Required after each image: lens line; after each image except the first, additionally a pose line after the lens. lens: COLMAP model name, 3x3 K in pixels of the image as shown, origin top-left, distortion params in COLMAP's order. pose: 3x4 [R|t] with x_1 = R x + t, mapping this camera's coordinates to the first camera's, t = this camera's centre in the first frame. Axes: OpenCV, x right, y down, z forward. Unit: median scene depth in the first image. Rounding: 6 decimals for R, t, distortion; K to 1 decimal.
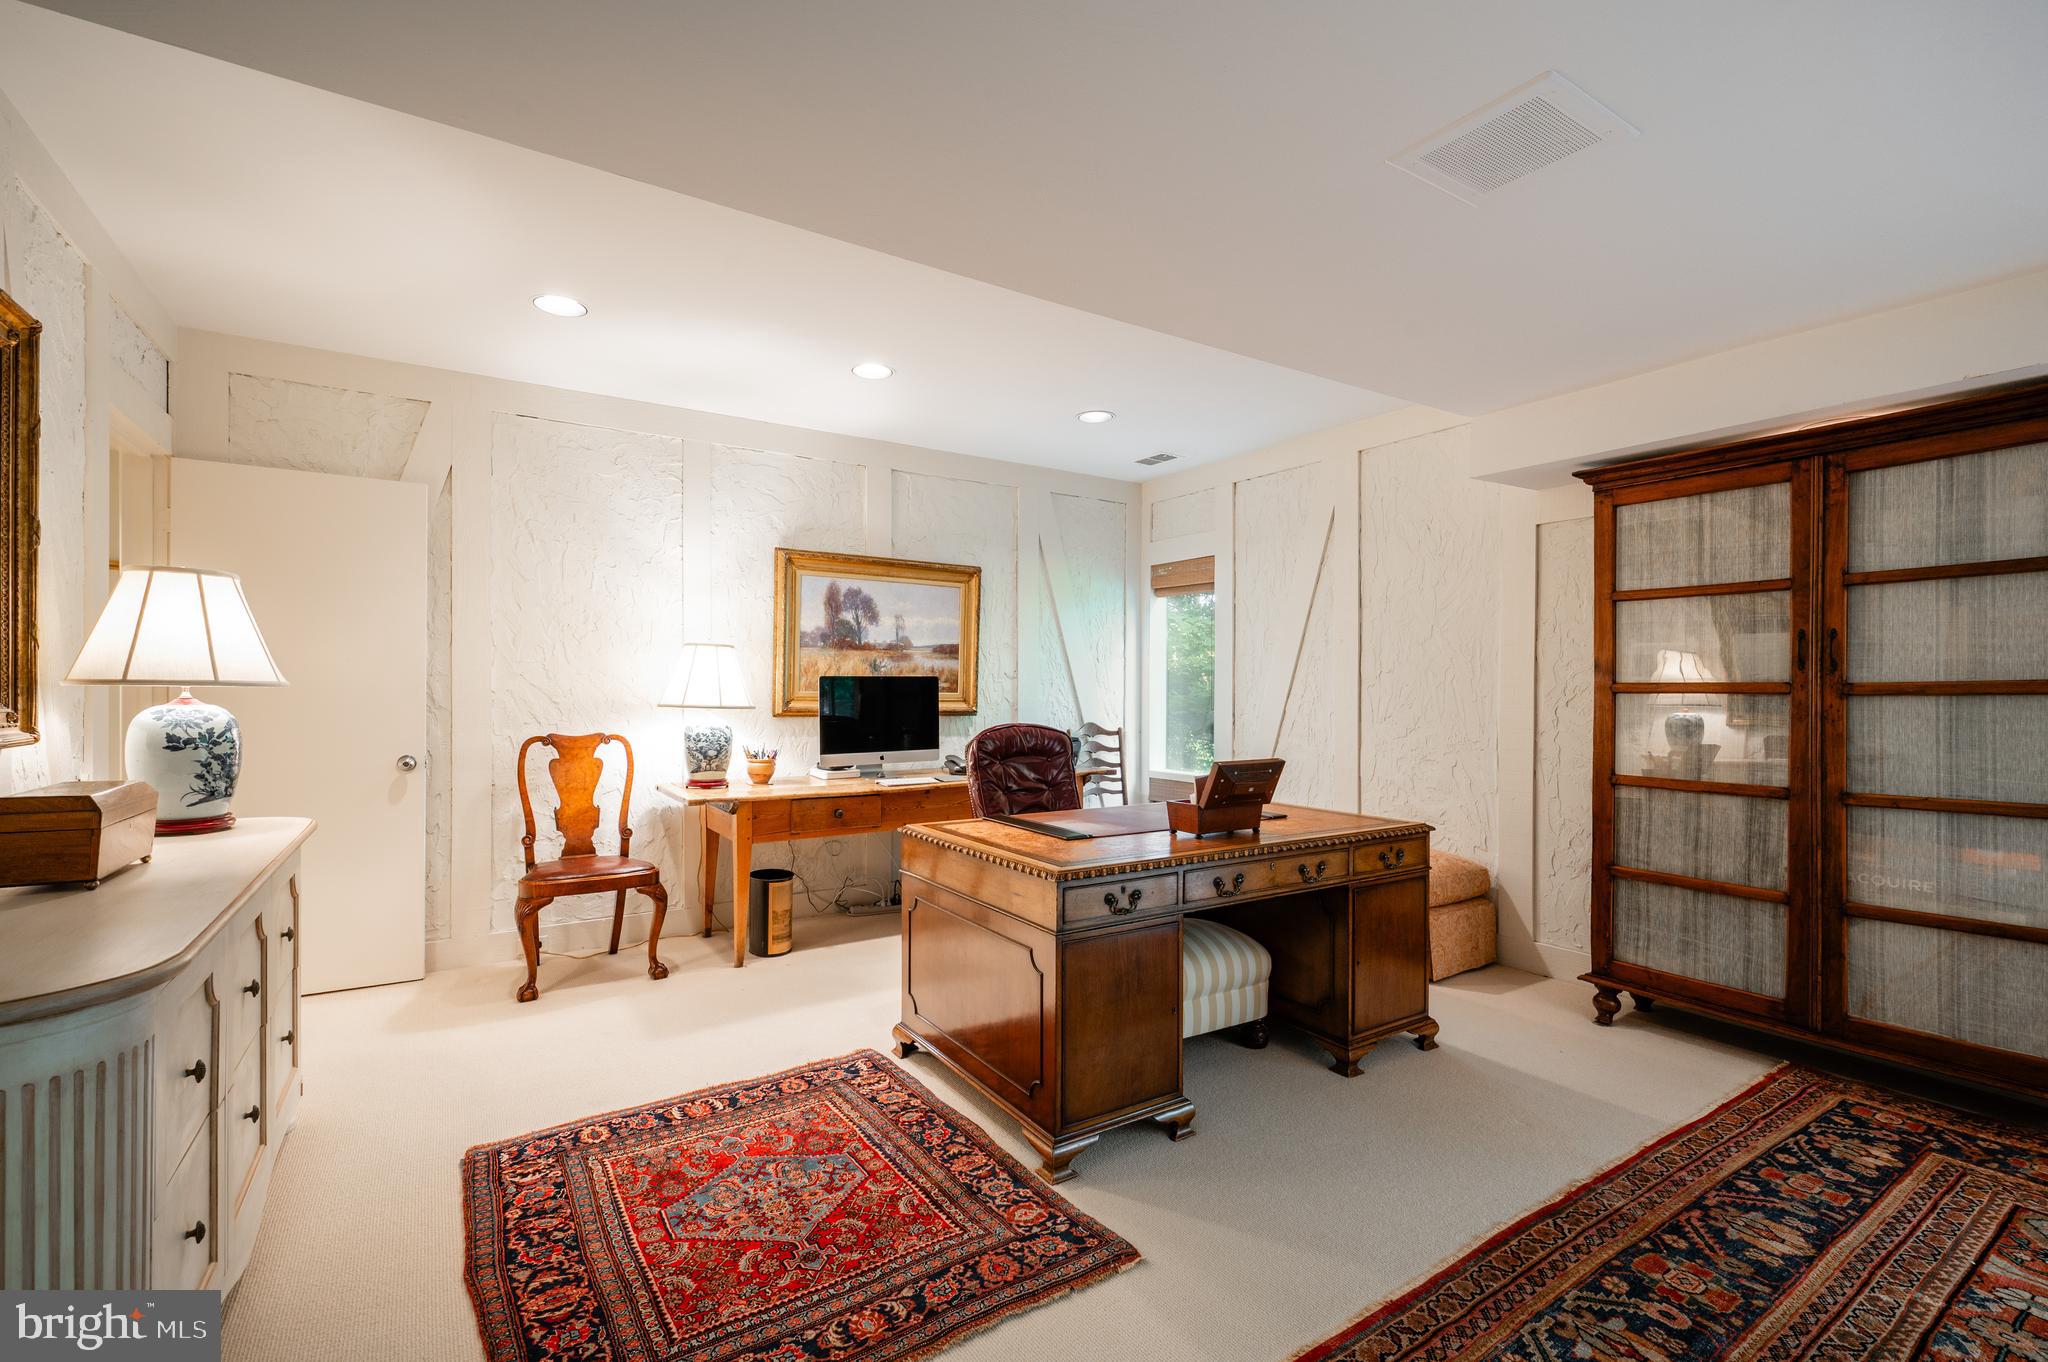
lens RADIAL K [[885.6, 0, 1025.7], [0, 885.6, 689.6], [0, 0, 1]] dist [-0.001049, -0.000117]
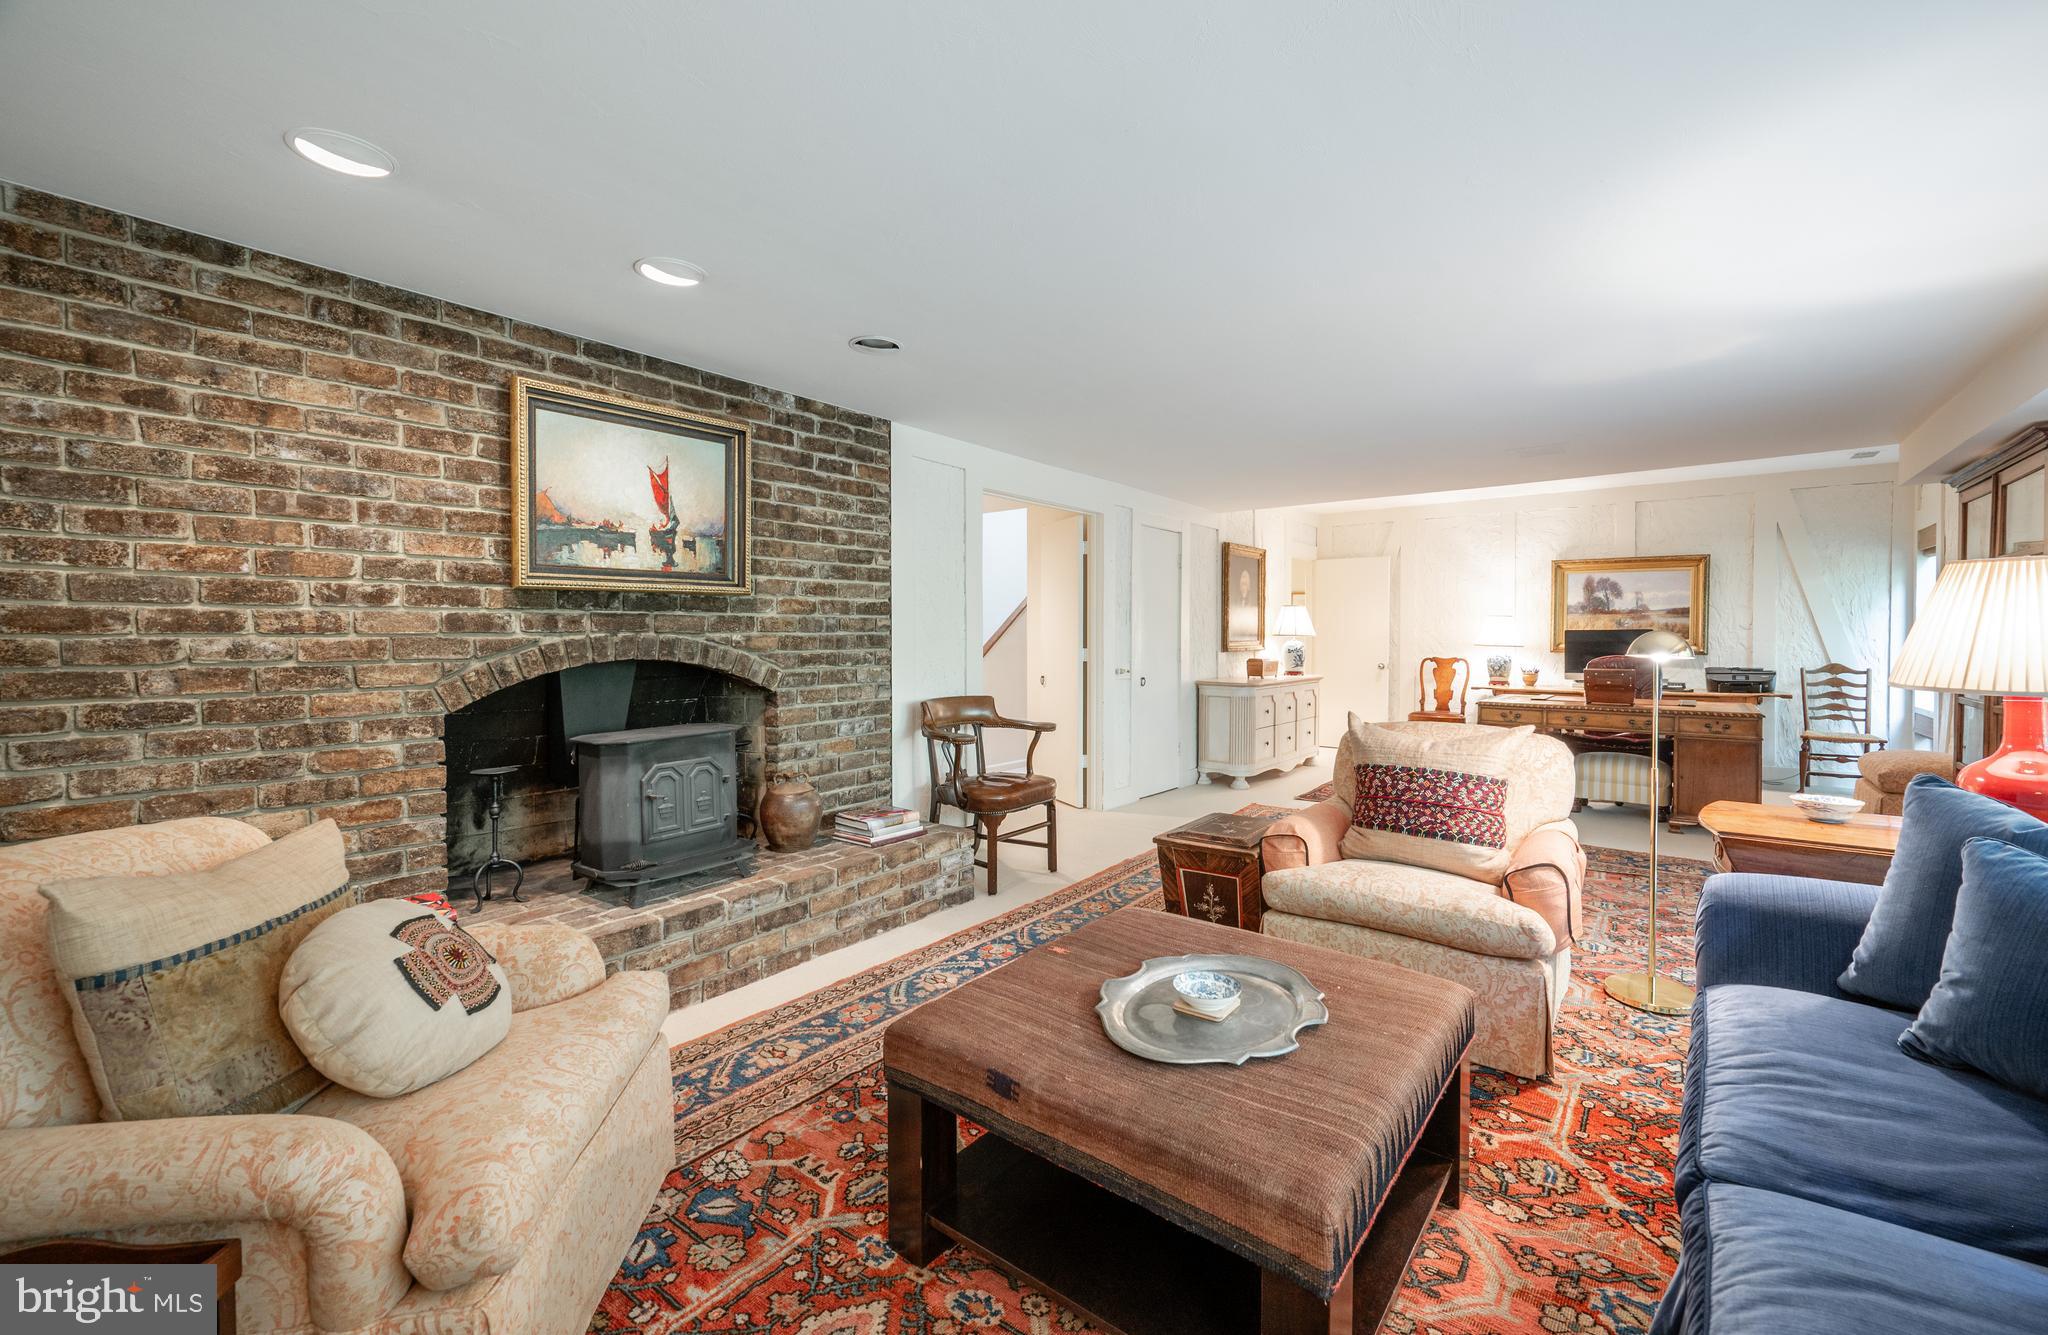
lens RADIAL K [[786.9, 0, 1042.7], [0, 786.9, 654.5], [0, 0, 1]] dist [-0.000142, -0.000103]
pose [[0.300617, 0.018514, -0.953565, 0.961550], [-0.002328, 0.999823, 0.018678, 0.007419], [0.953742, -0.003395, 0.300606, -0.507075]]
